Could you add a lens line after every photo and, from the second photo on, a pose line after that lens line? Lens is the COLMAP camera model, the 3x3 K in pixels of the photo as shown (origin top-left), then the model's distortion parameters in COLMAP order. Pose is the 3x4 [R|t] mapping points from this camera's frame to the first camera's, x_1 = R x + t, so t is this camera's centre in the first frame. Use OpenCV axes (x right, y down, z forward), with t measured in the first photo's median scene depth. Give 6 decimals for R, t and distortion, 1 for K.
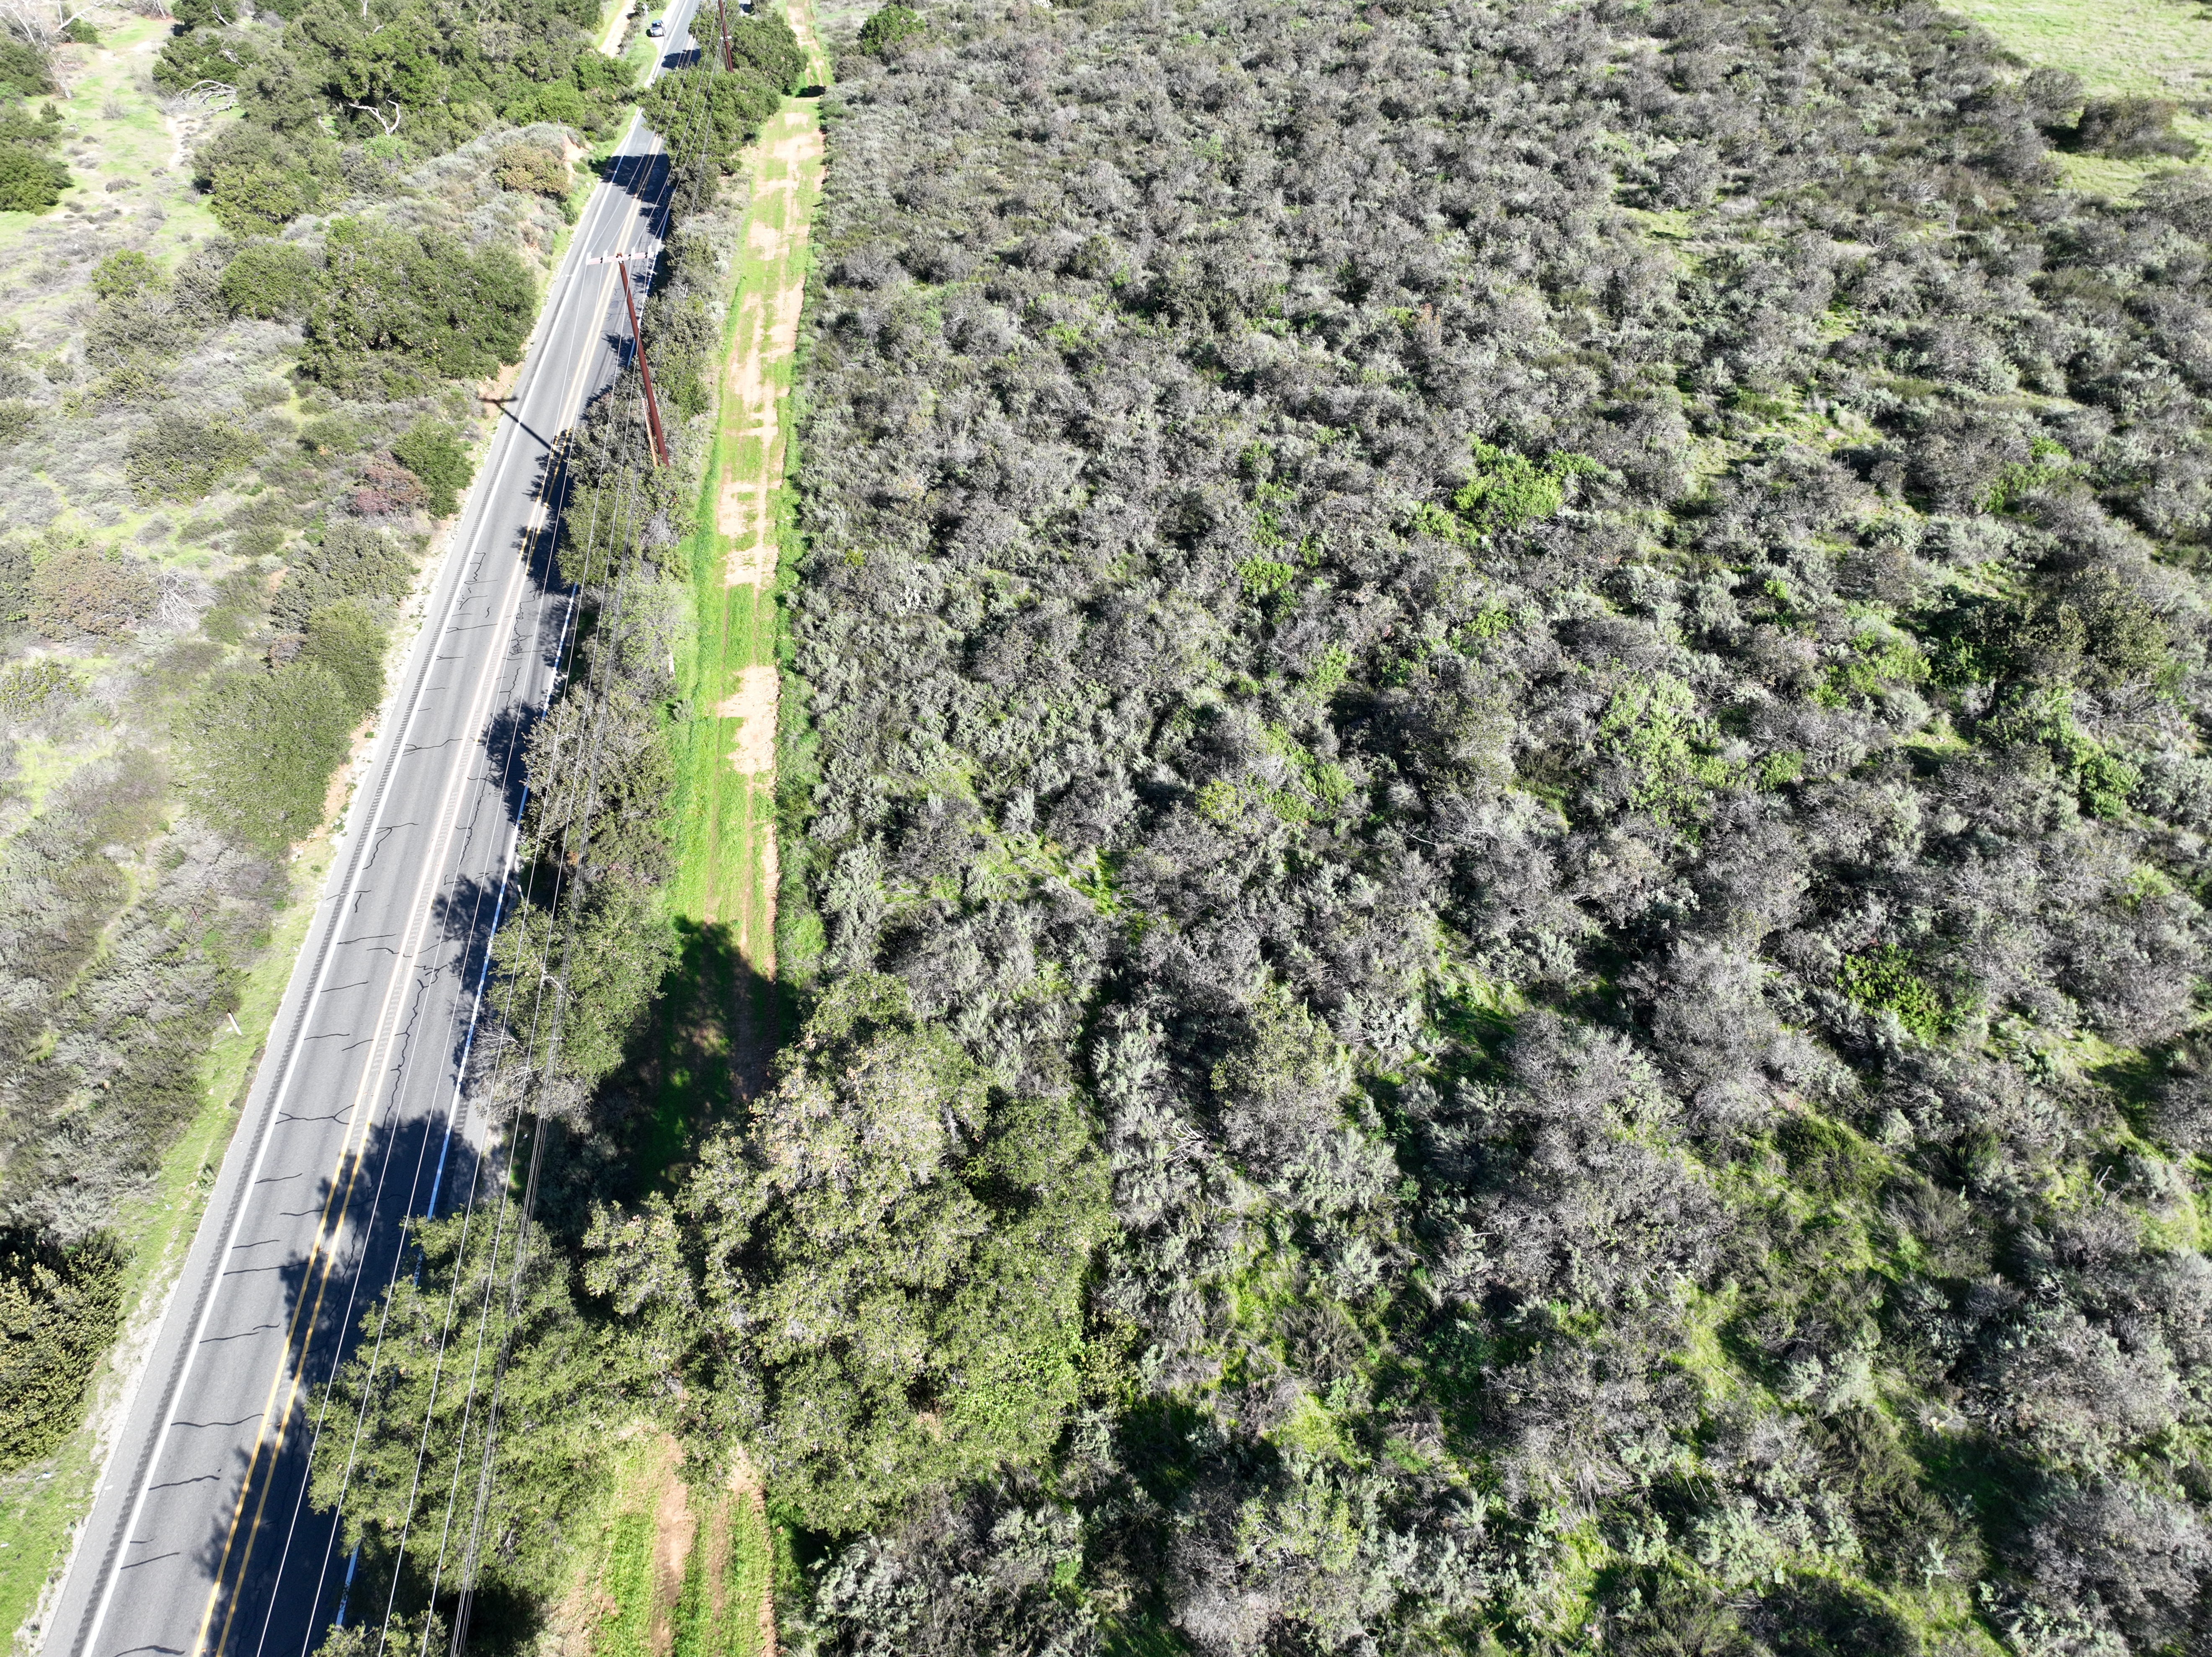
lens RADIAL K [[1544.8, 0, 1118.0], [0, 1544.8, 821.9], [0, 0, 1]] dist [-0.002254, 0.016555]
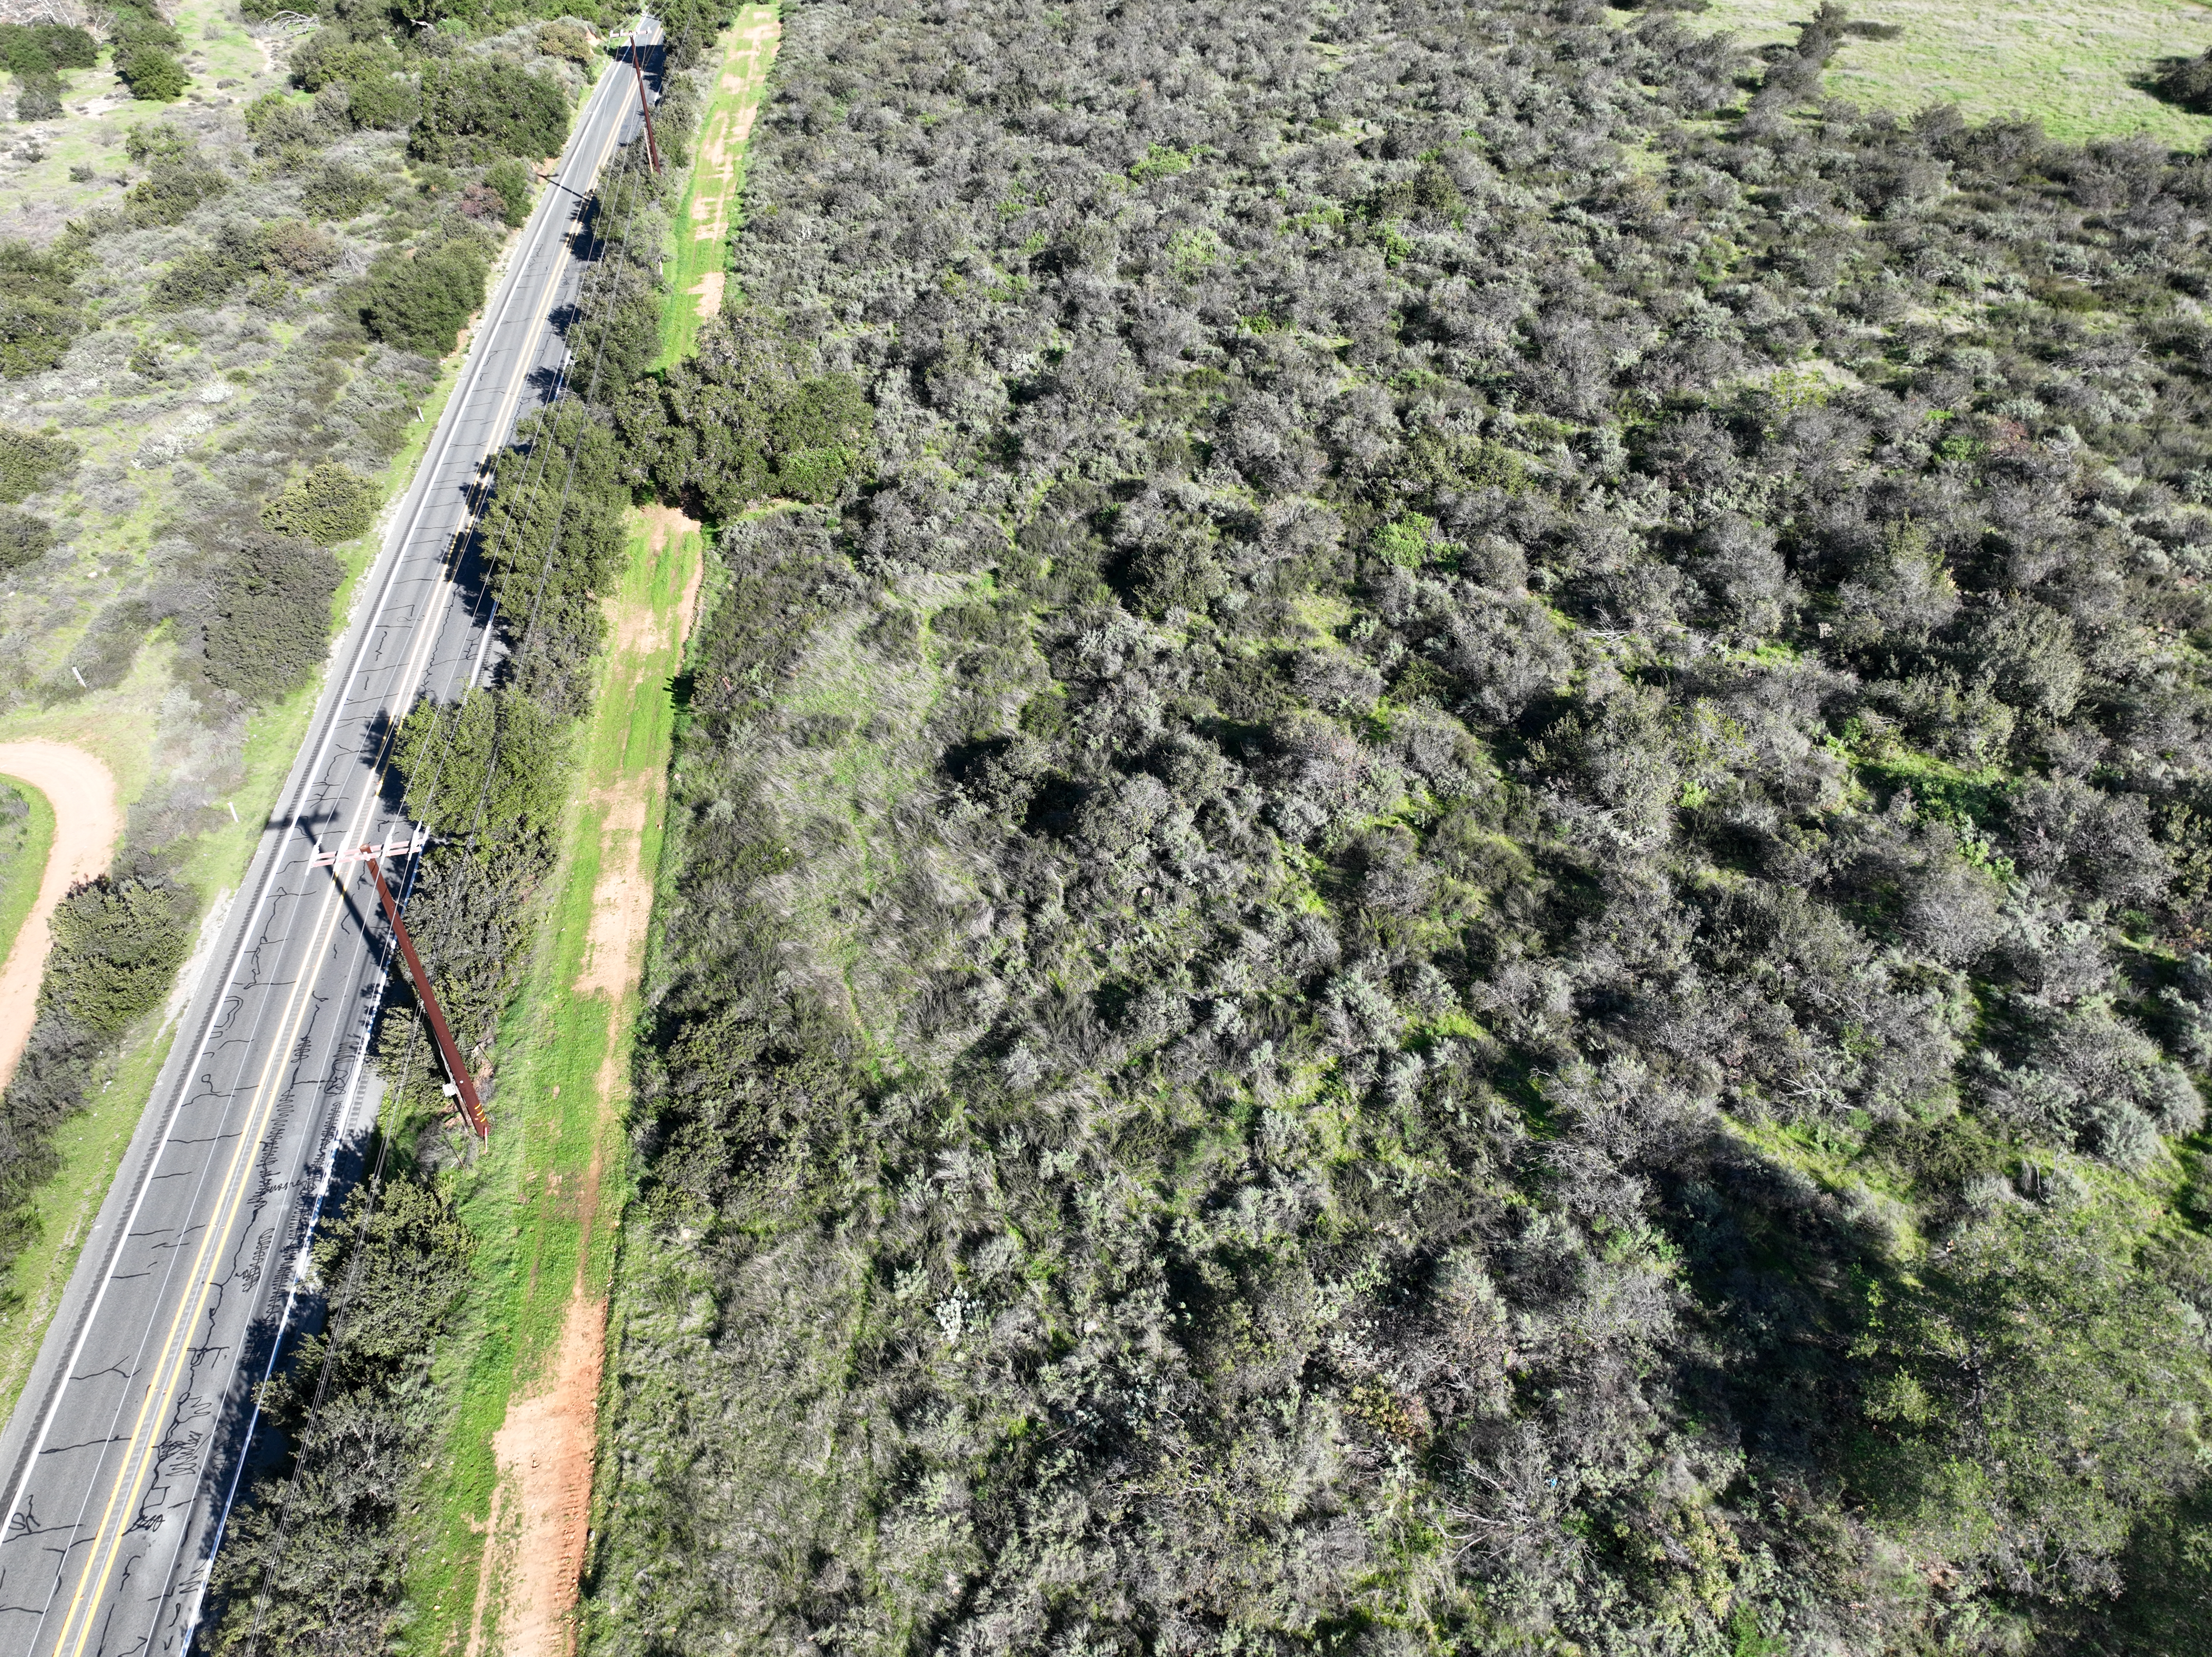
lens RADIAL K [[1544.8, 0, 1092.4], [0, 1544.8, 835.2], [0, 0, 1]] dist [-0.002254, 0.016555]
pose [[0.999874, 0.011526, -0.010882, 0.142717], [-0.011482, 0.999926, 0.004077, 0.352257], [0.010928, -0.003952, 0.999932, -0.472083]]
